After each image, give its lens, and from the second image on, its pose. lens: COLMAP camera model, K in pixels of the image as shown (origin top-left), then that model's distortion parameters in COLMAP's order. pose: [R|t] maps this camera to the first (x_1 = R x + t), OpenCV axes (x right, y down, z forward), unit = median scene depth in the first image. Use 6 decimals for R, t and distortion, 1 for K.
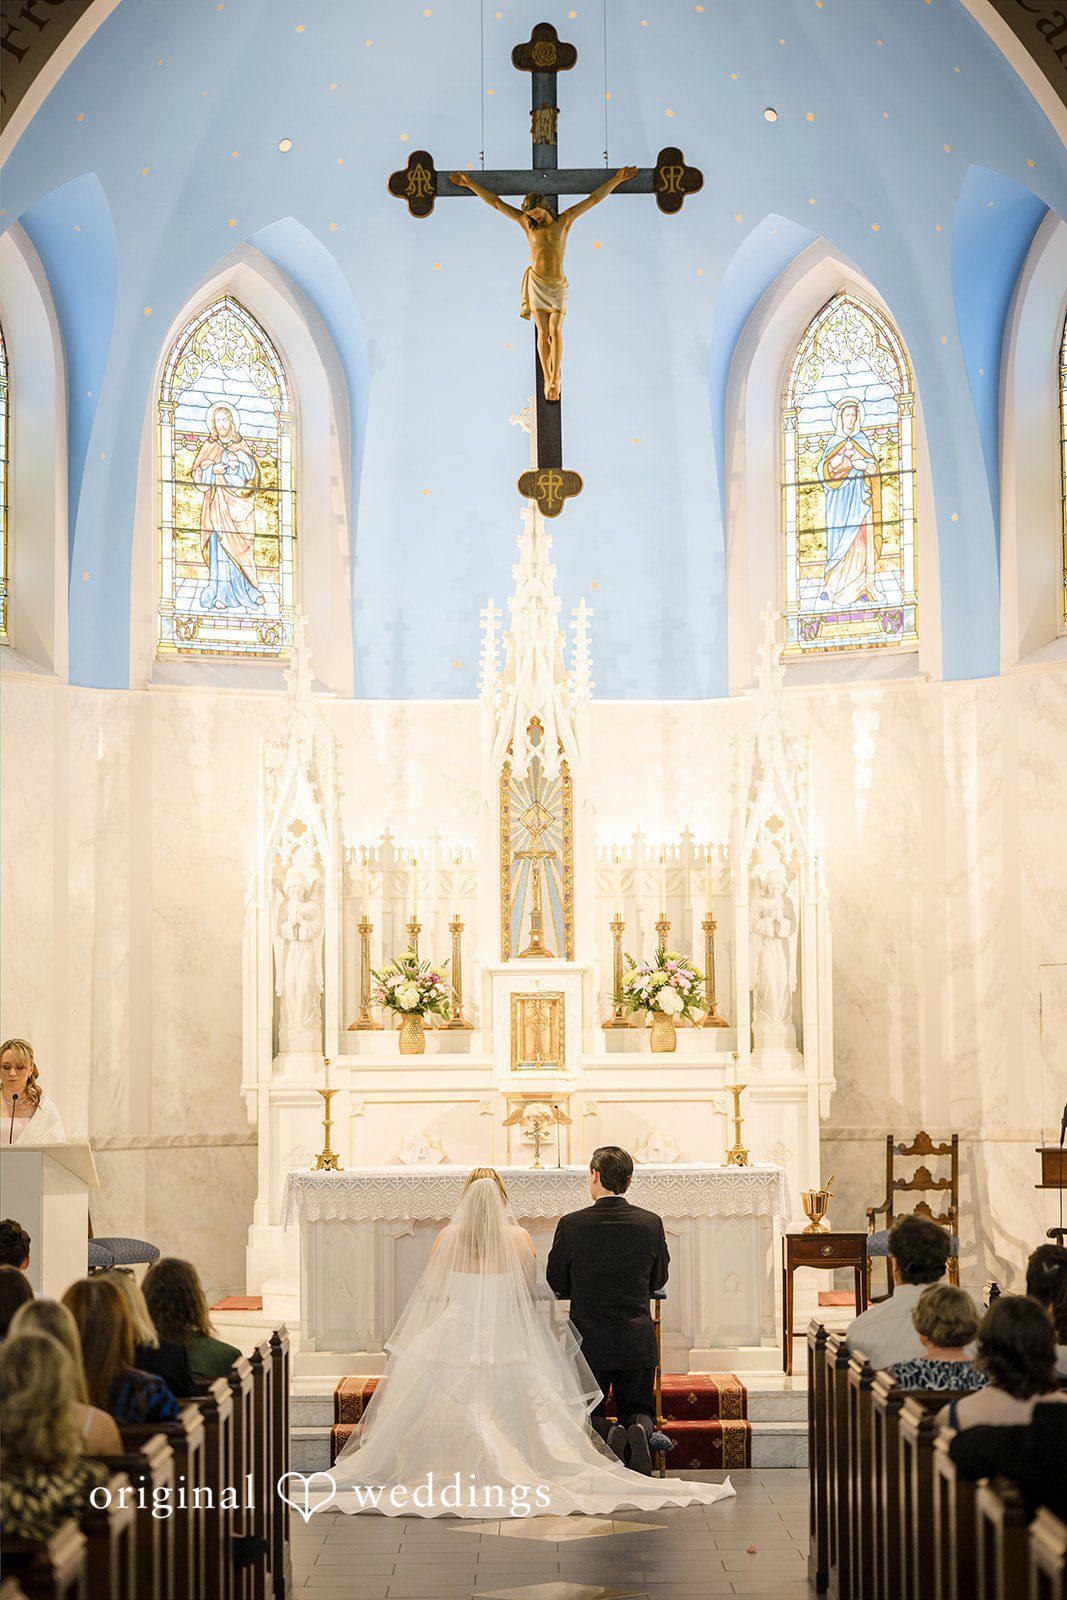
lens RADIAL K [[3660.2, 0, 533.5], [0, 3660.2, 800.0], [0, 0, 1]] dist [0.057379, 0.190848]
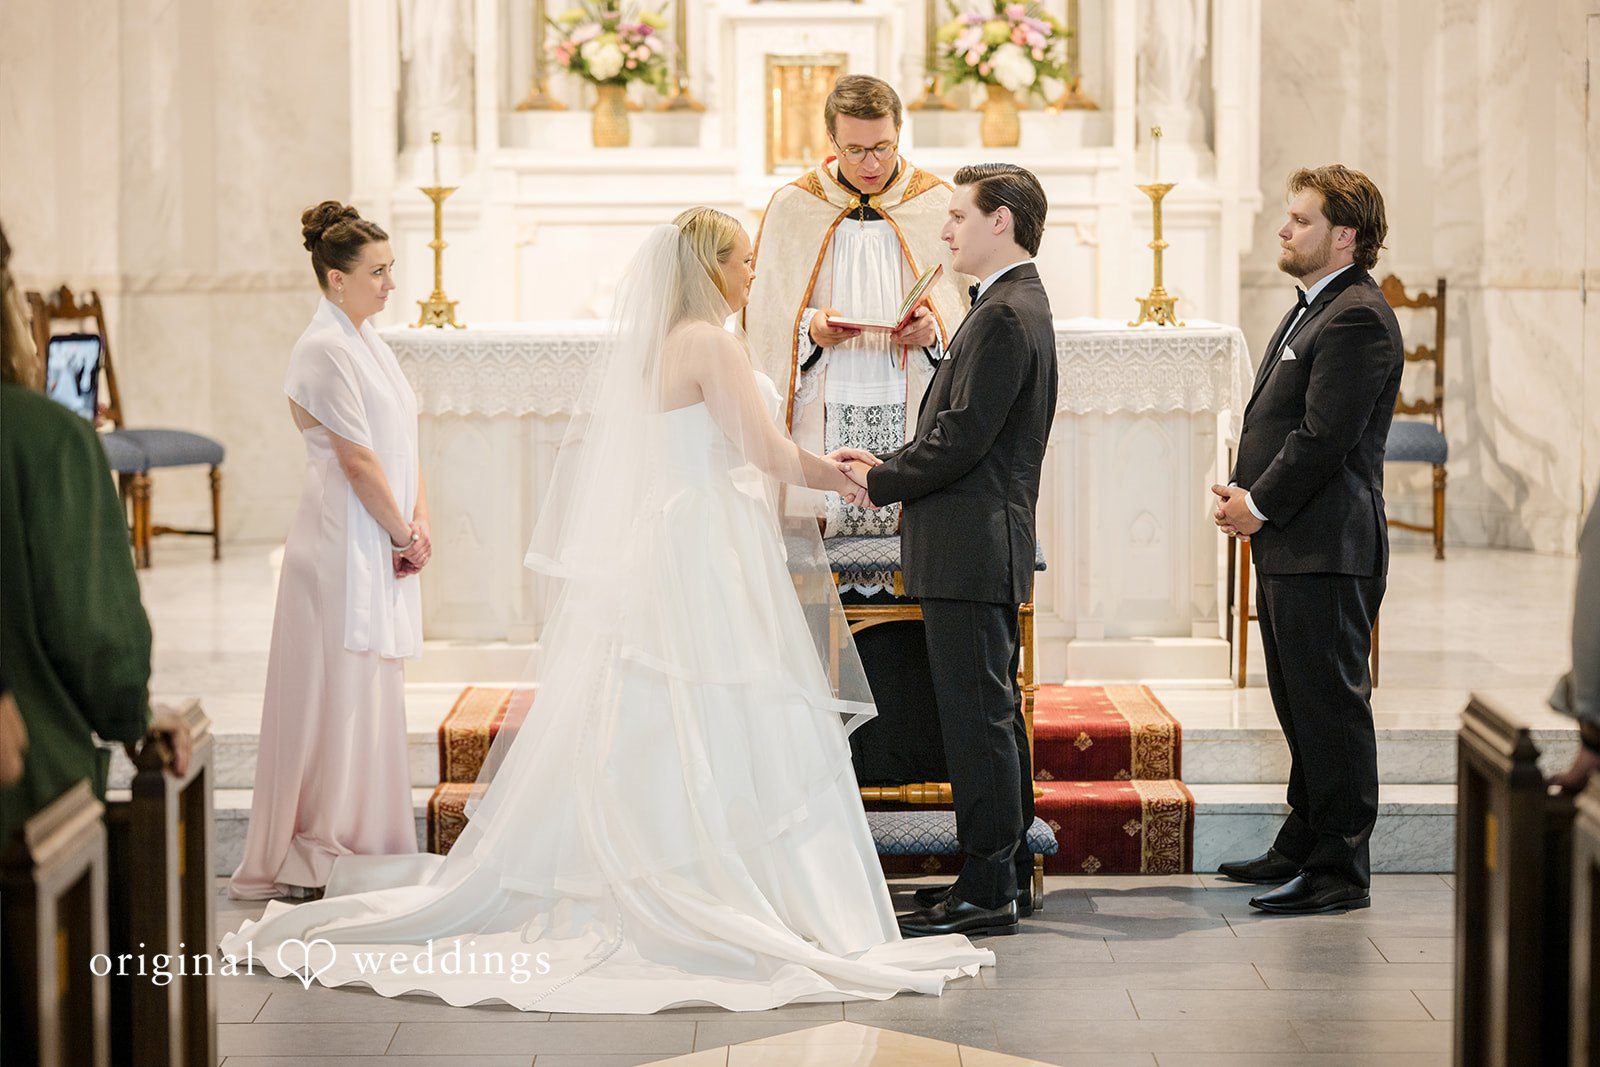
lens RADIAL K [[3660.2, 0, 800.0], [0, 3660.2, 533.5], [0, 0, 1]] dist [0.057379, 0.190848]
pose [[0.999975, 0.006739, 0.002200, -0.000813], [-0.007000, 0.987584, 0.156937, 0.034685], [-0.001115, -0.156949, 0.987606, 0.350285]]
